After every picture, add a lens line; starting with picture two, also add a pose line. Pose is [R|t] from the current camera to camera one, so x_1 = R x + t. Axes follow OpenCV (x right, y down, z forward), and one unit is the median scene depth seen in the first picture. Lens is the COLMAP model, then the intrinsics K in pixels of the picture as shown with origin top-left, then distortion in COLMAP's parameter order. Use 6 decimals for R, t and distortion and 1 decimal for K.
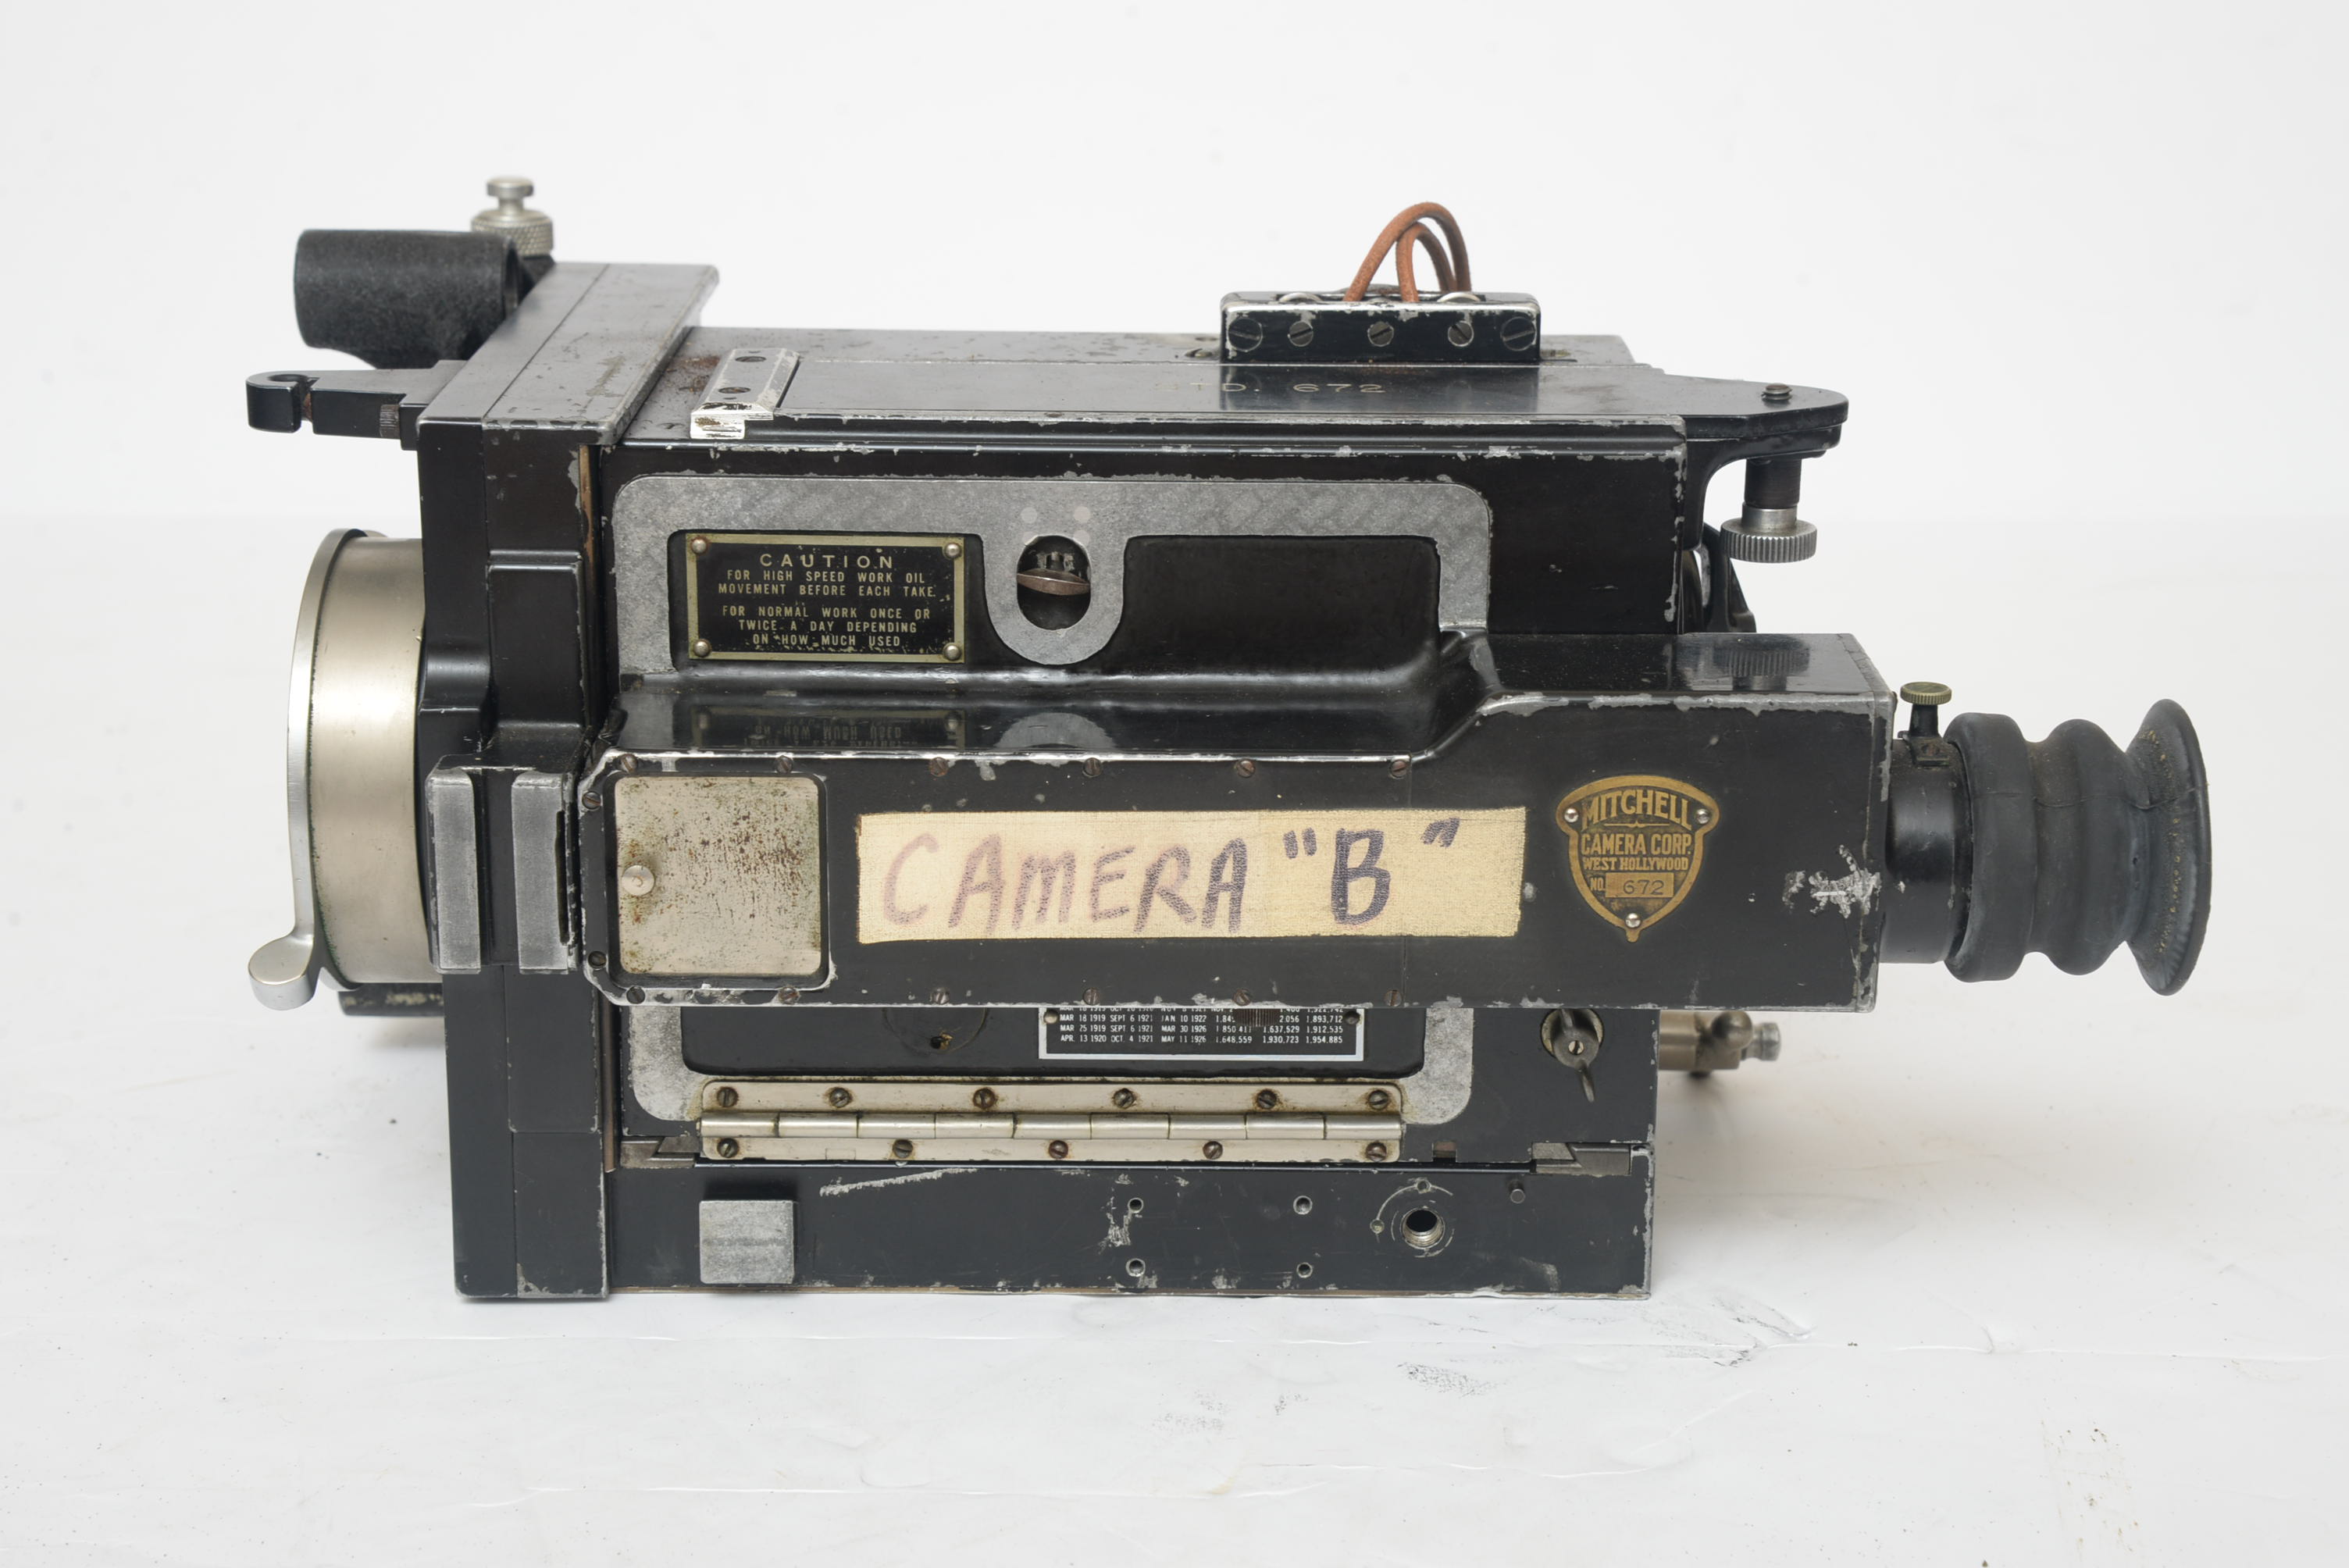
lens RADIAL K [[4078.7, 0, 1177.2], [0, 4078.7, 852.9], [0, 0, 1]] dist [0.269570, -0.008026]
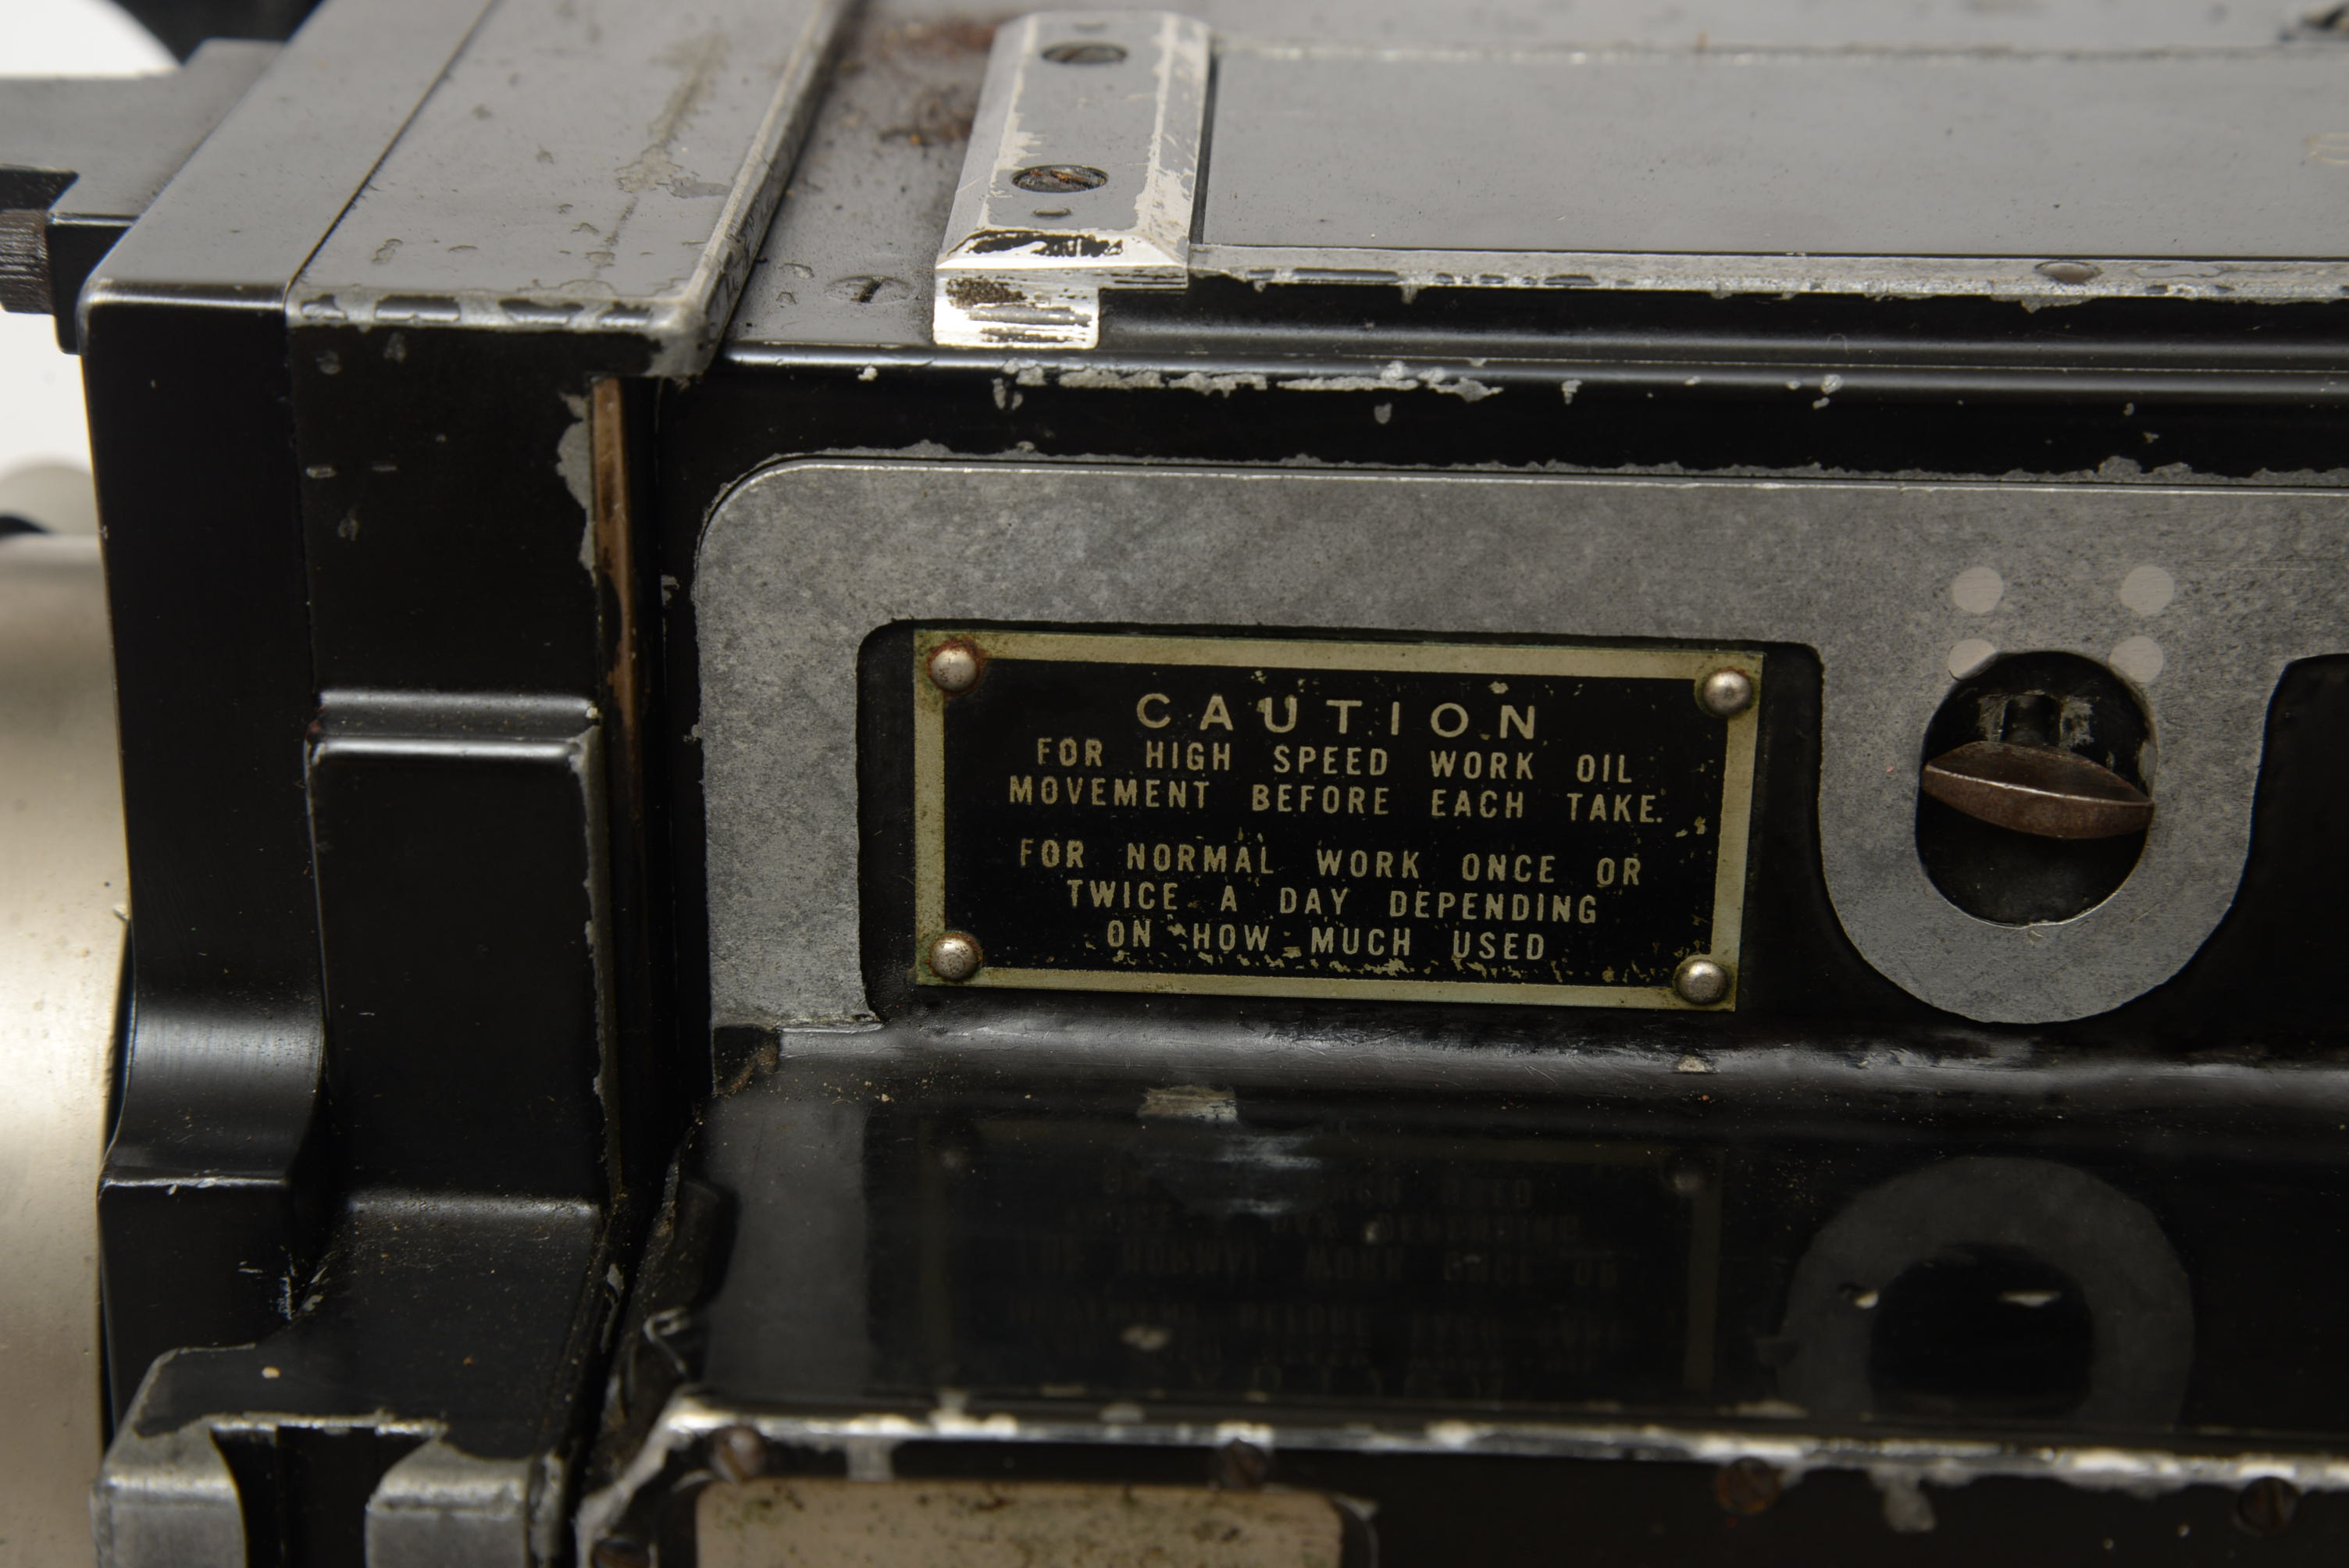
lens RADIAL K [[4639.9, 0, 1159.3], [0, 4639.9, 879.0], [0, 0, 1]] dist [0.247877, 0.112548]
pose [[0.999303, 0.017529, -0.032967, -0.087066], [-0.013826, 0.993908, 0.109346, -0.098501], [0.034683, -0.108814, 0.993457, 0.625040]]
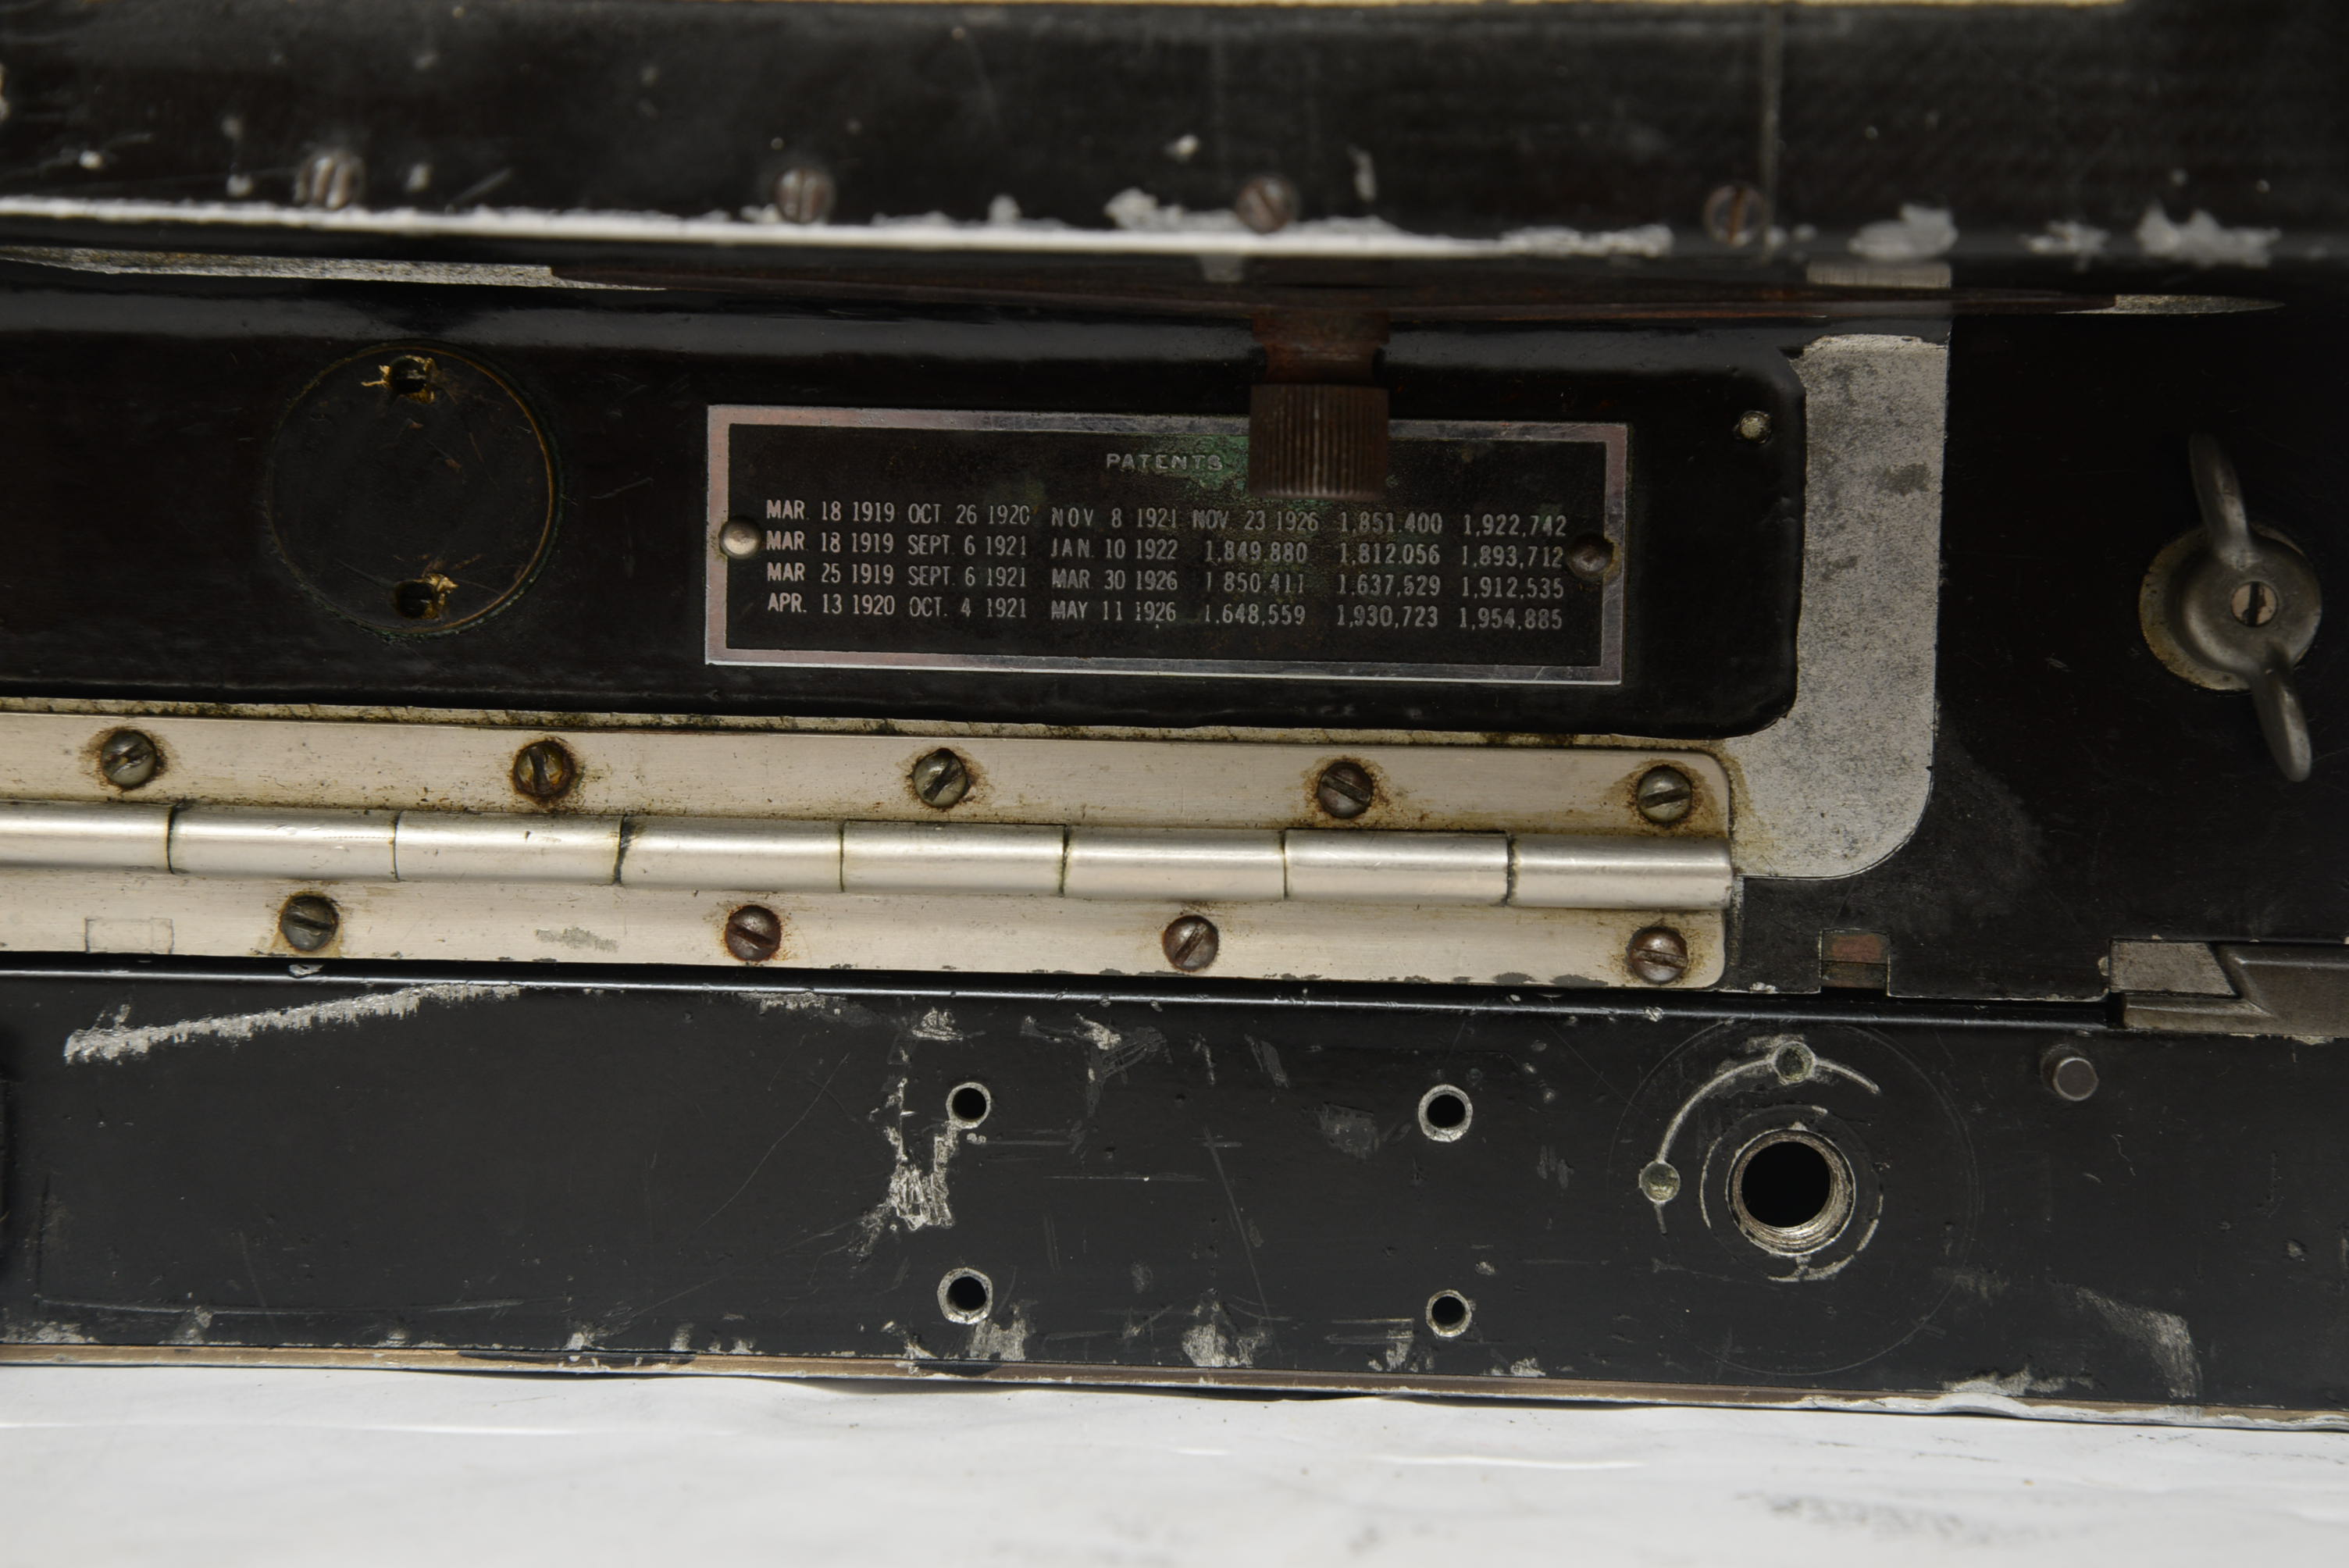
lens RADIAL K [[4682.2, 0, 1174.5], [0, 4682.2, 784.0], [0, 0, 1]] dist [0.312231, 0.037952]
pose [[0.999295, 0.017509, -0.033206, 0.021375], [-0.025389, 0.966803, -0.254260, 0.169155], [0.027651, 0.254924, 0.966566, 0.631514]]
